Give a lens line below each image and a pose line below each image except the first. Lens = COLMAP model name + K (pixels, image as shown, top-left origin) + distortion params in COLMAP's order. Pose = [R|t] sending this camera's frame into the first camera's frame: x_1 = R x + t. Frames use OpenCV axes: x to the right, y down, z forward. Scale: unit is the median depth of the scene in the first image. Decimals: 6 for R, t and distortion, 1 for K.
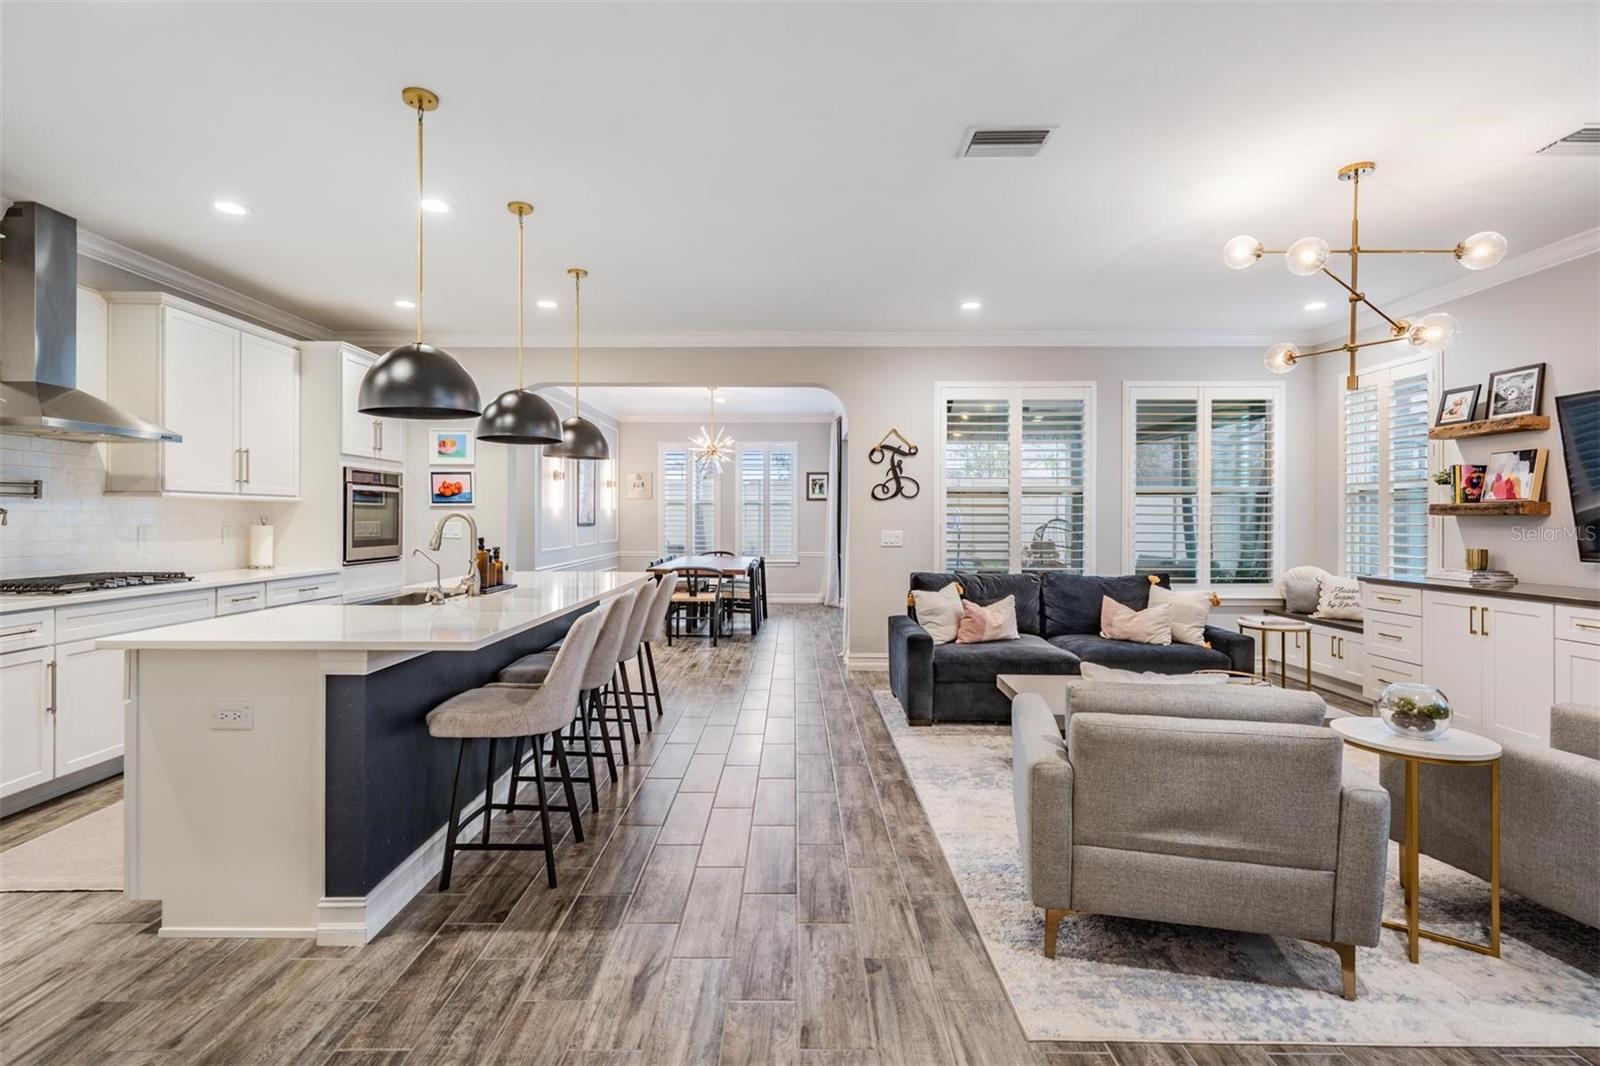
lens RADIAL K [[744.0, 0, 797.6], [0, 744.0, 527.7], [0, 0, 1]] dist [0.001325, -0.000346]
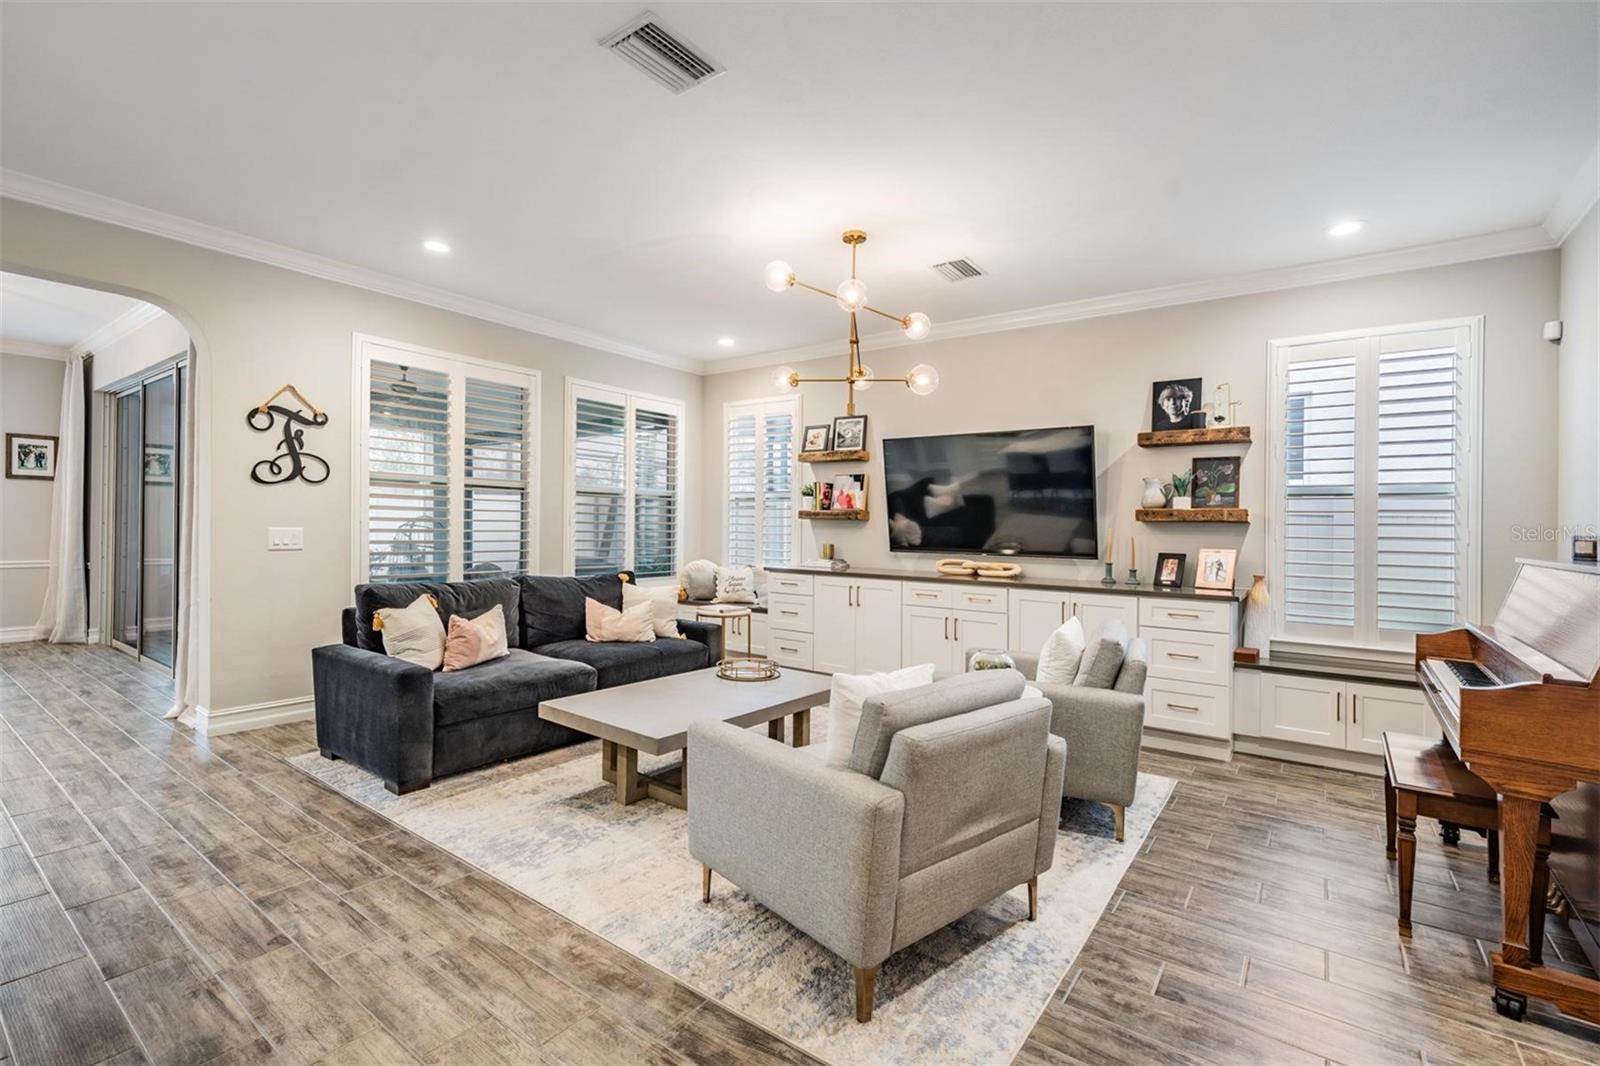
lens RADIAL K [[706.7, 0, 798.2], [0, 706.7, 534.3], [0, 0, 1]] dist [0.001820, -0.000853]
pose [[0.592287, -0.000151, 0.805727, -0.156317], [-0.008102, 0.999948, 0.006143, 0.002936], [-0.805687, -0.010166, 0.592255, 0.245814]]
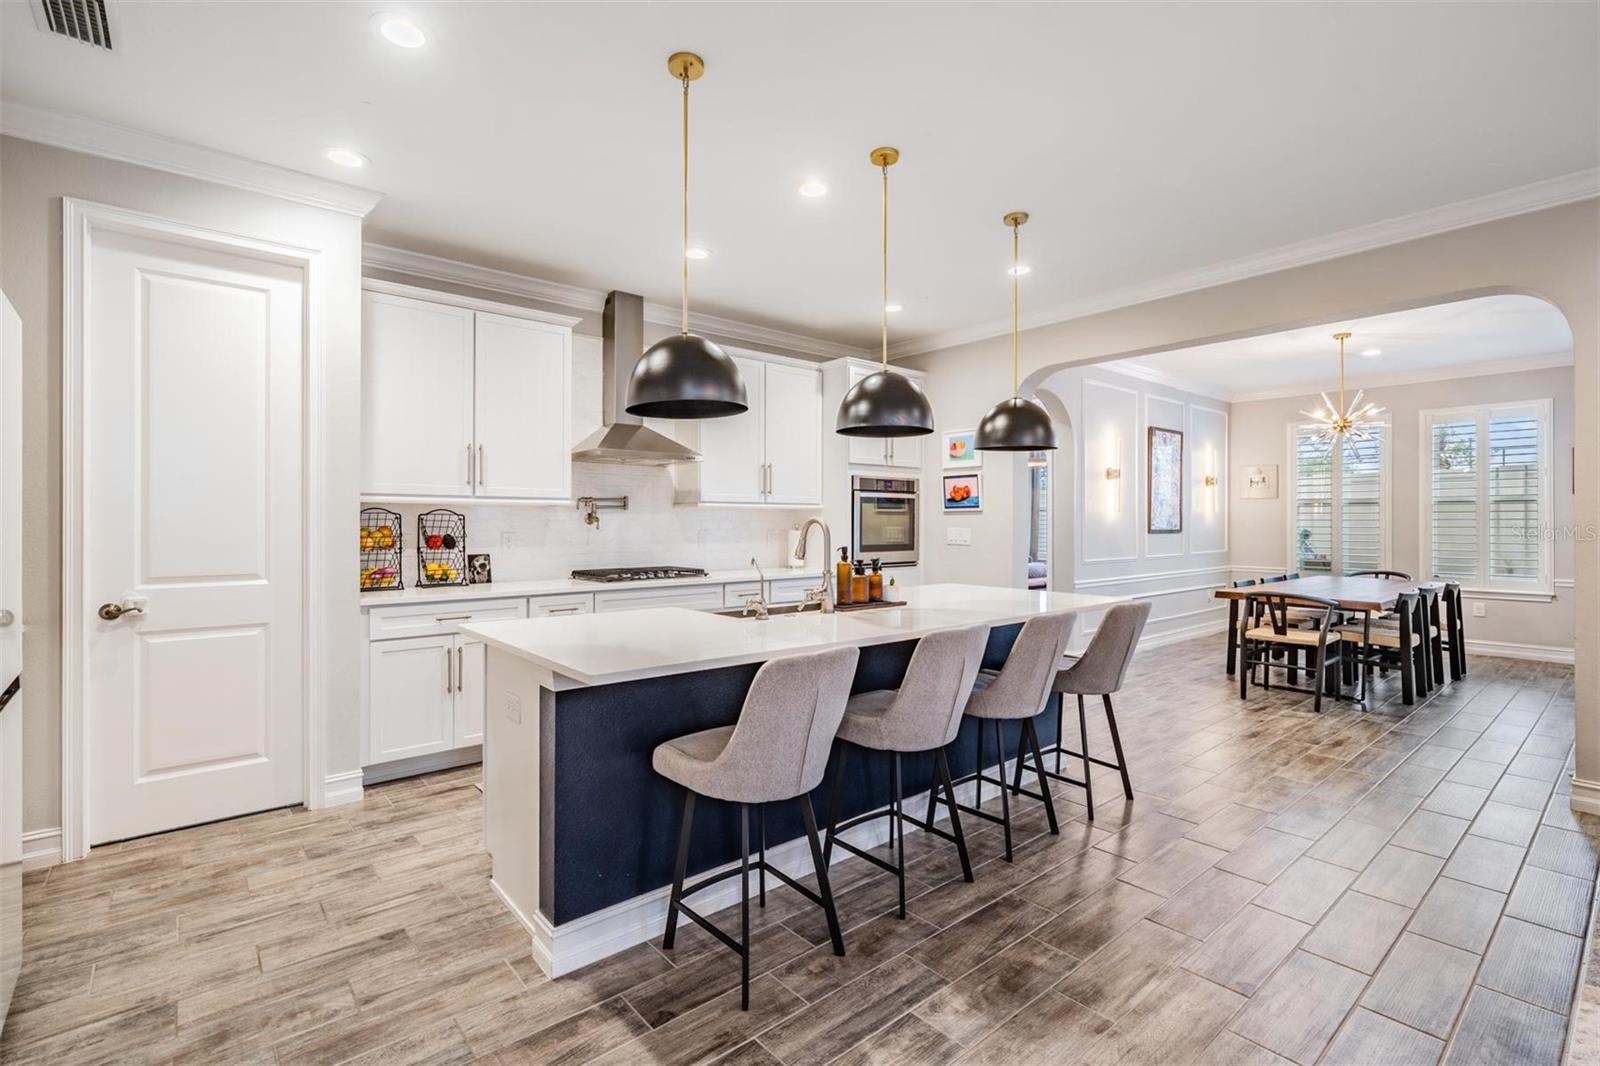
lens RADIAL K [[735.7, 0, 784.4], [0, 735.7, 523.7], [0, 0, 1]] dist [-0.000926, -0.000963]
pose [[0.635865, -0.000994, -0.771800, 0.141374], [-0.008898, 0.999923, -0.008619, -0.003687], [0.771749, 0.012349, 0.635807, 0.277247]]
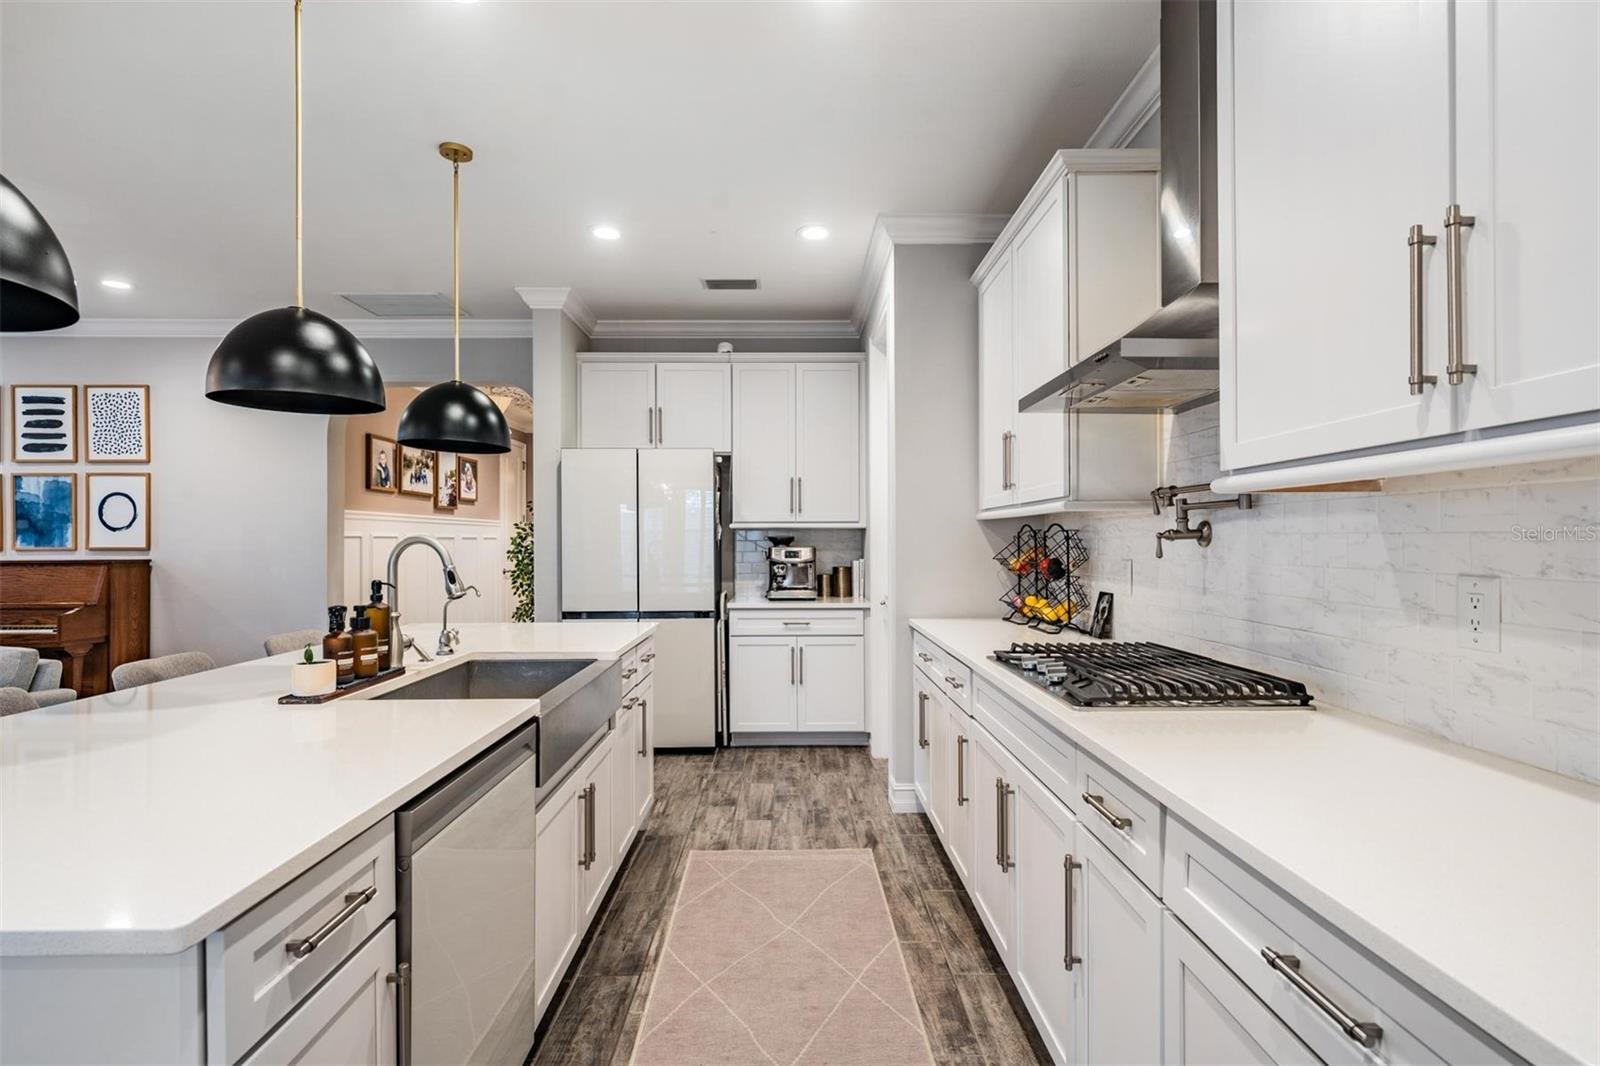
lens RADIAL K [[769.7, 0, 799.7], [0, 769.7, 544.7], [0, 0, 1]] dist [-0.001695, -0.000737]
pose [[-0.999906, 0.001044, -0.013667, -0.523692], [0.000798, 0.999837, 0.018011, -0.017576], [0.013684, 0.017998, -0.999744, 1.122280]]
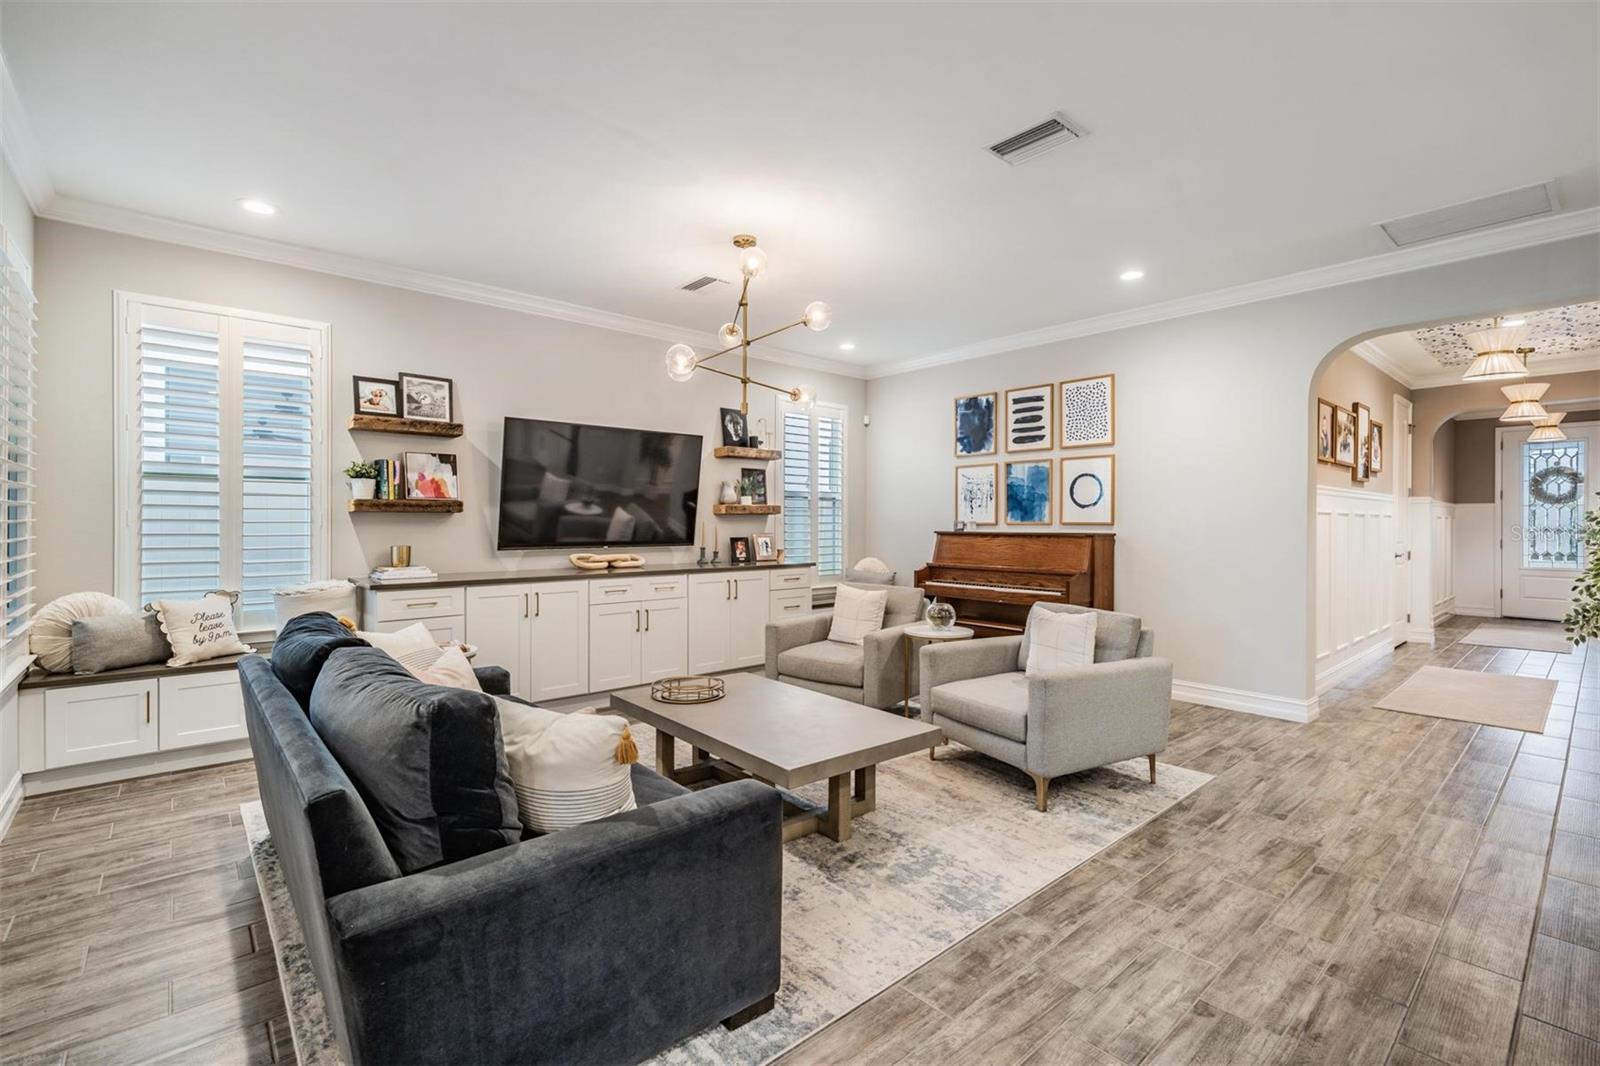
lens RADIAL K [[707.5, 0, 797.9], [0, 707.5, 524.0], [0, 0, 1]] dist [-0.000178, -0.000289]
pose [[-0.653962, -0.005637, 0.756506, -0.140176], [0.005255, 0.999914, 0.011994, -0.008477], [-0.756509, 0.011819, -0.653876, 1.105683]]
